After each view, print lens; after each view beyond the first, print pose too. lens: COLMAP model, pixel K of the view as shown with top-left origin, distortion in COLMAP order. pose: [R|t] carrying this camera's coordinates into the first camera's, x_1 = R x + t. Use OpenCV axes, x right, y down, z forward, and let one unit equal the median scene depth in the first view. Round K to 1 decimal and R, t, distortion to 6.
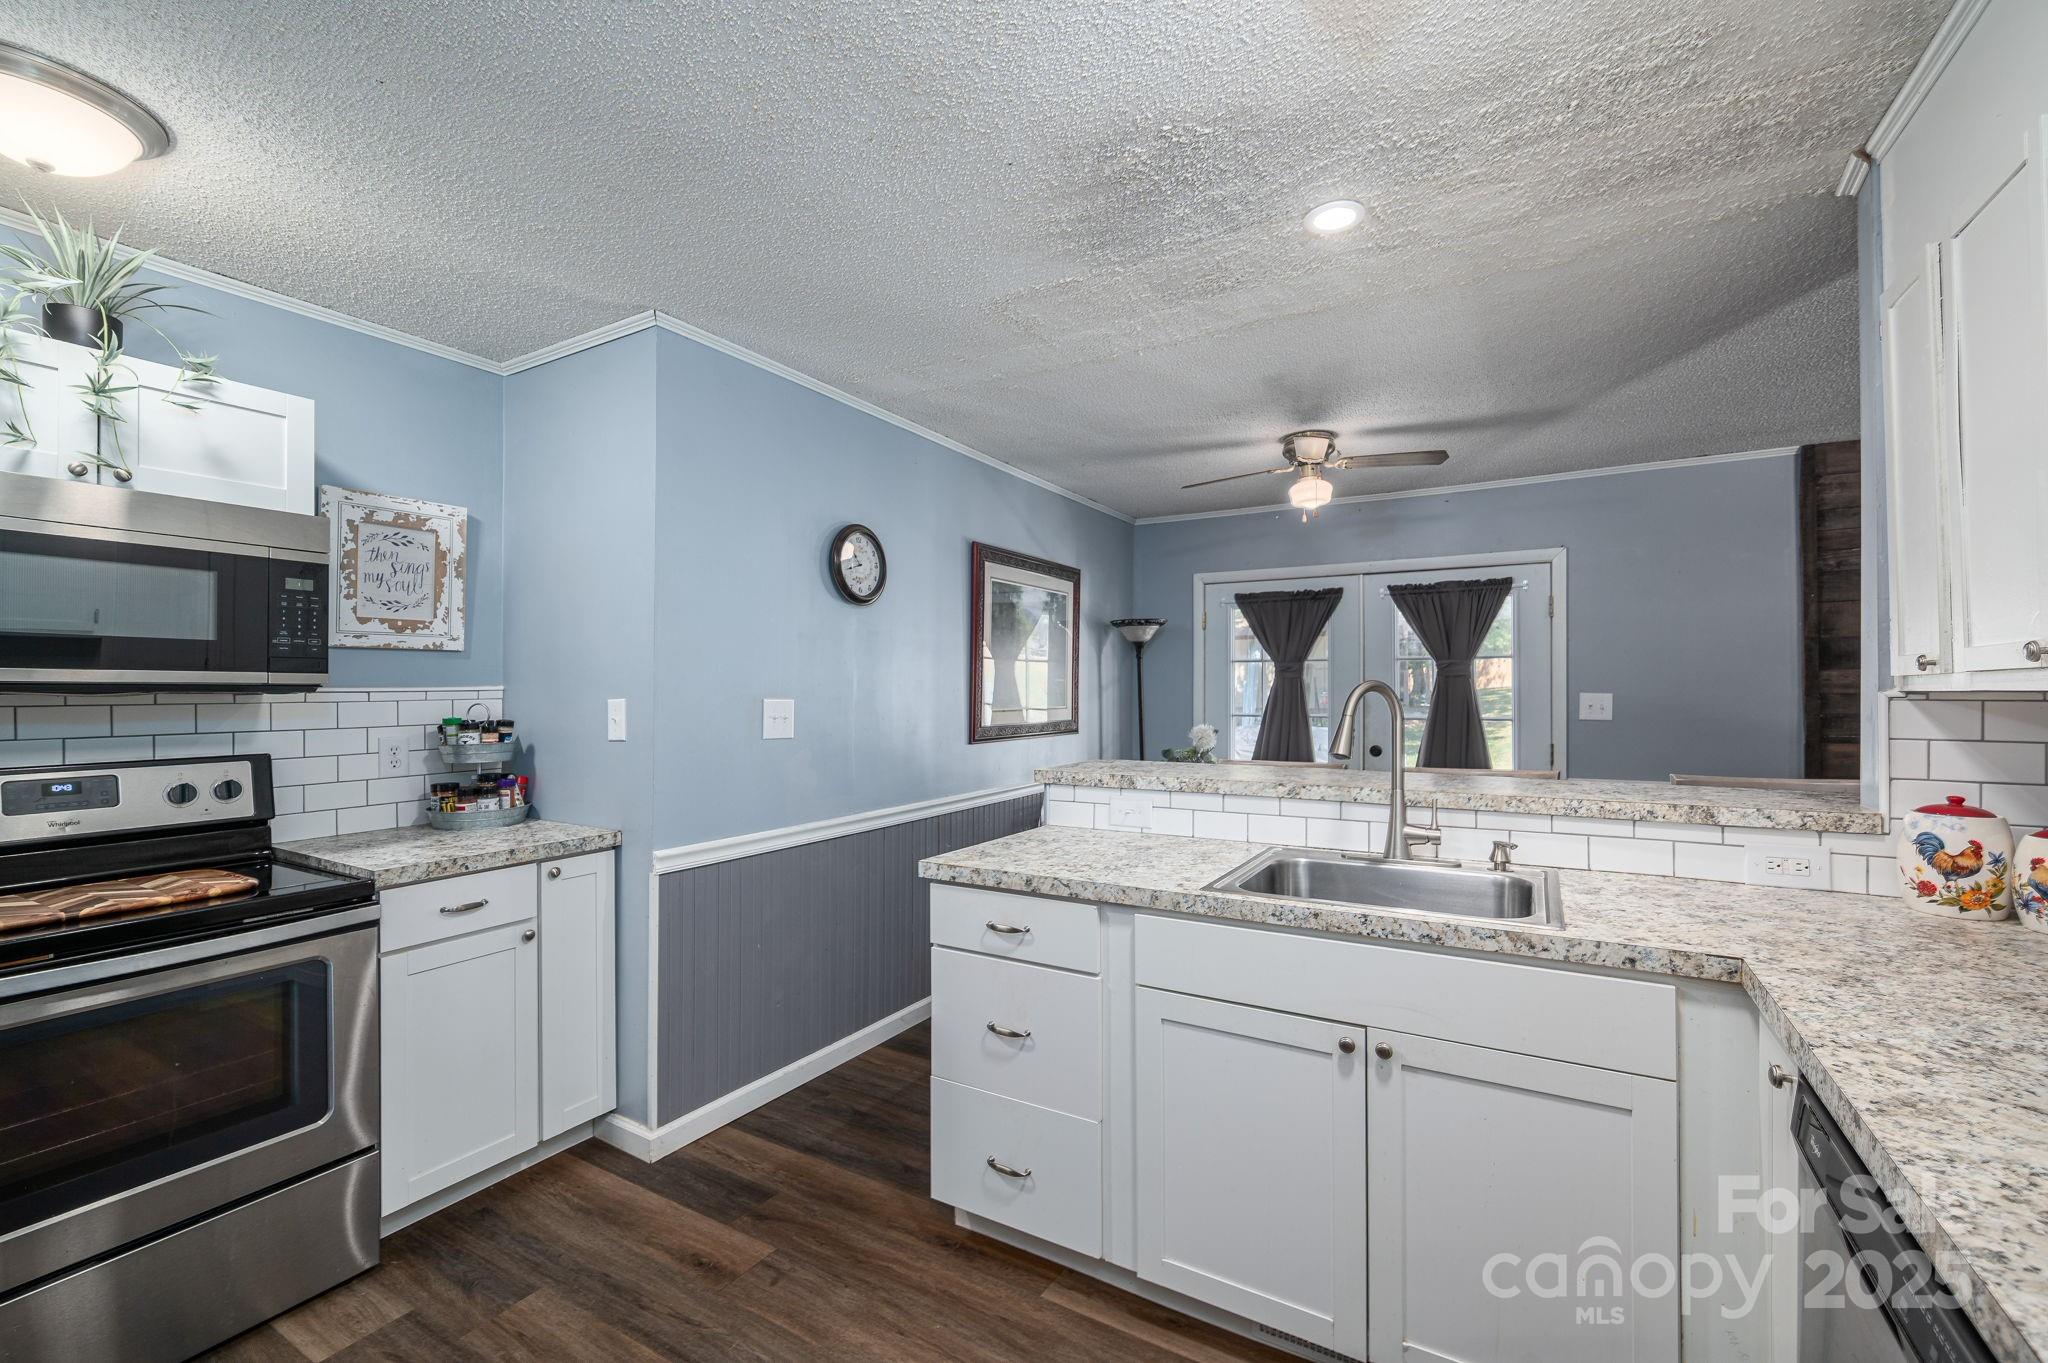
lens RADIAL K [[883.0, 0, 972.9], [0, 883.0, 687.1], [0, 0, 1]] dist [-0.001490, -0.000168]
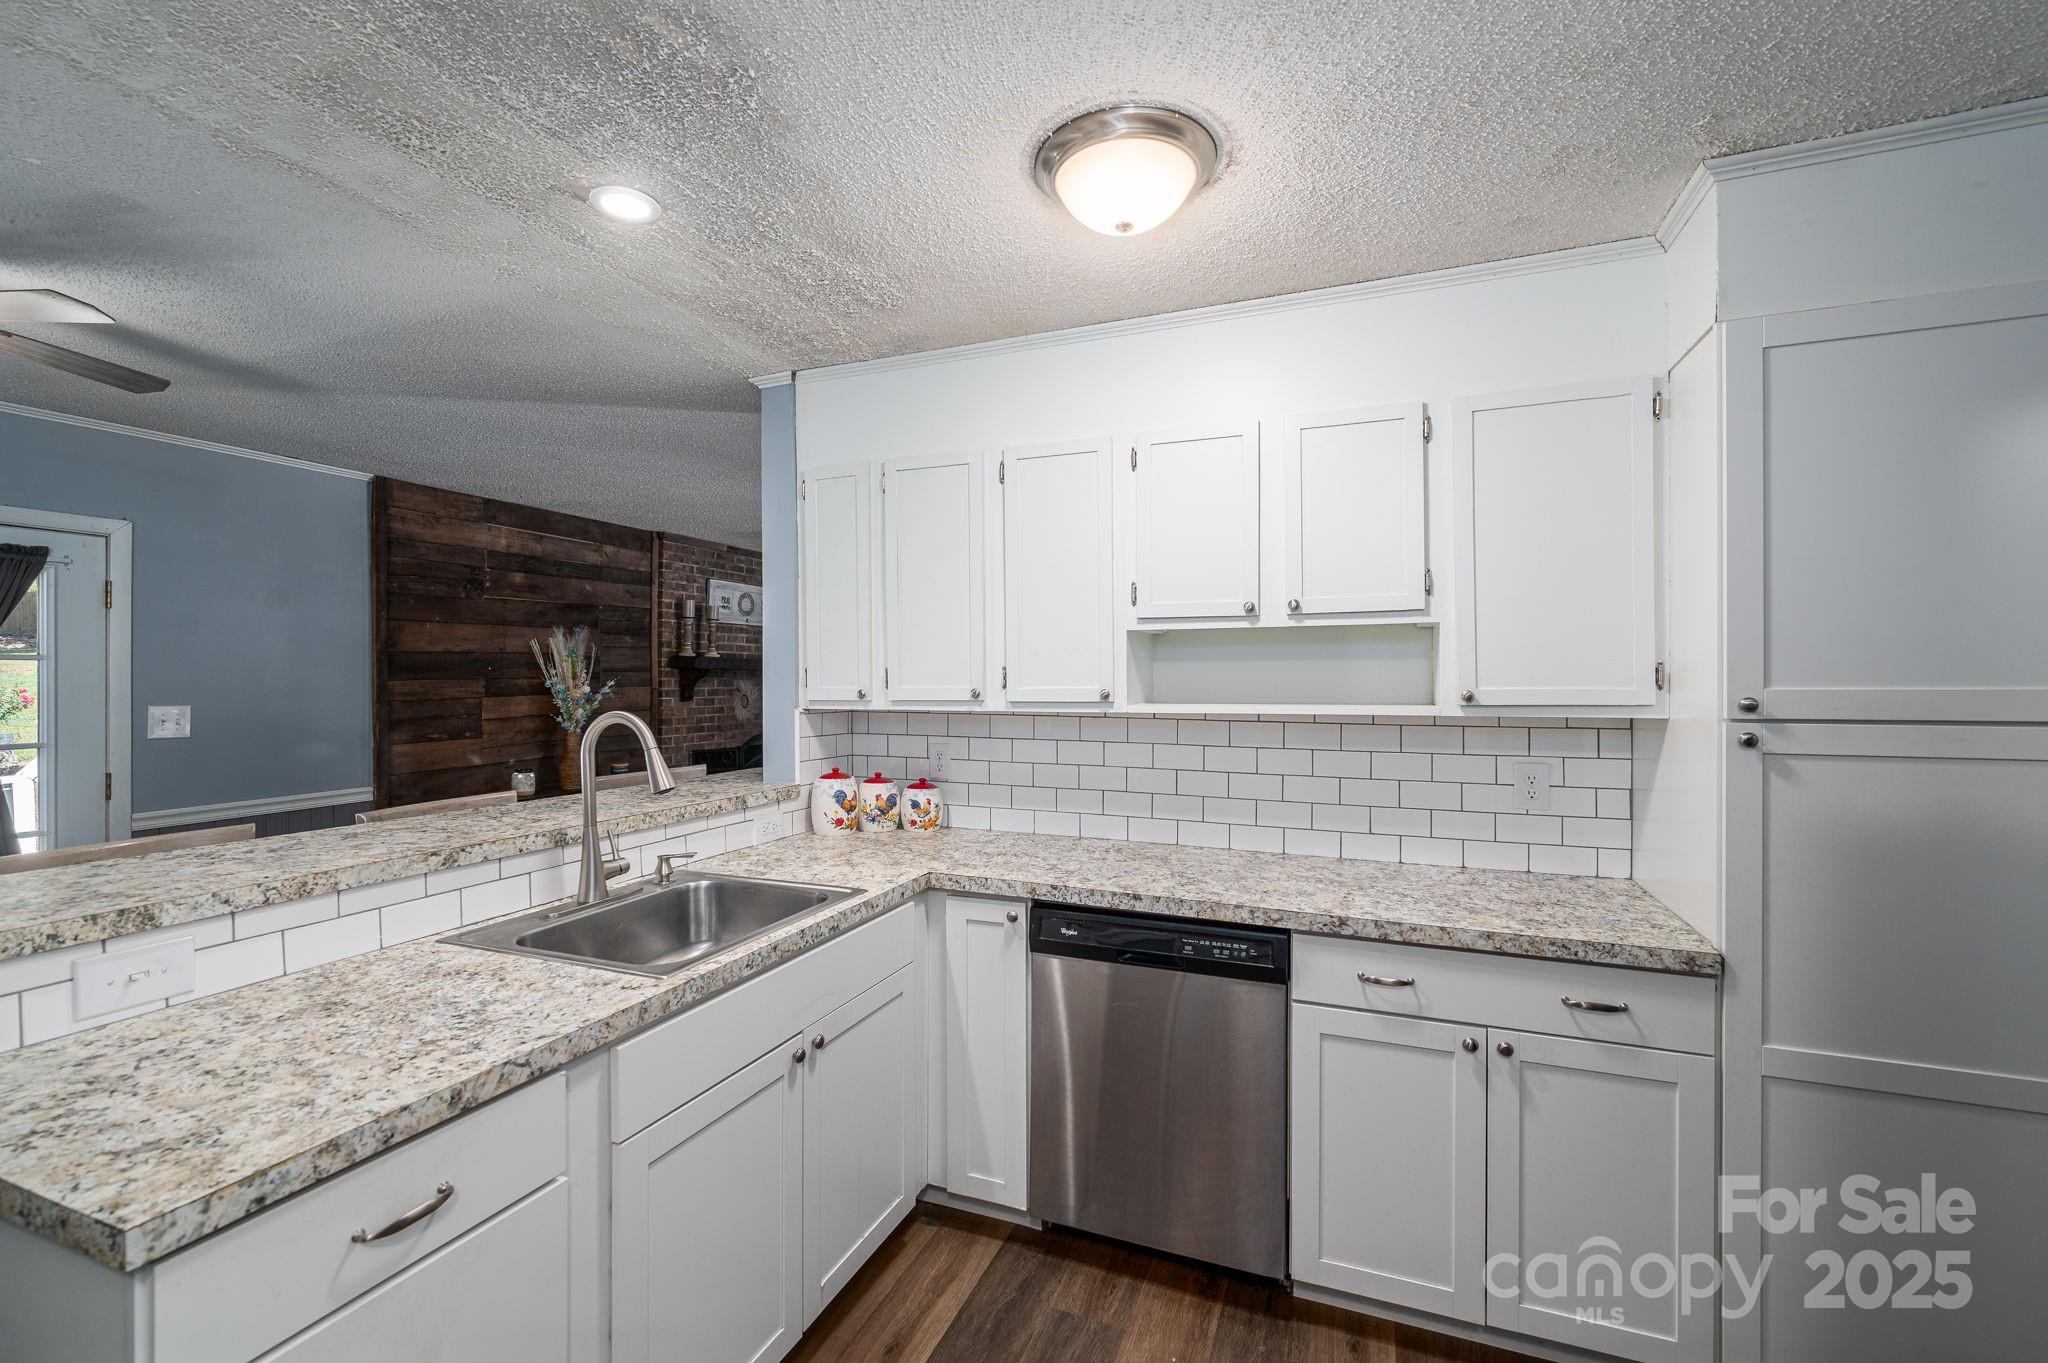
lens RADIAL K [[869.0, 0, 1059.5], [0, 869.0, 679.7], [0, 0, 1]] dist [0.000229, -0.000414]
pose [[-0.221046, -0.000565, 0.975263, -0.414754], [-0.006231, 0.999980, -0.000834, -0.033360], [-0.975243, -0.006261, -0.221045, 0.562655]]
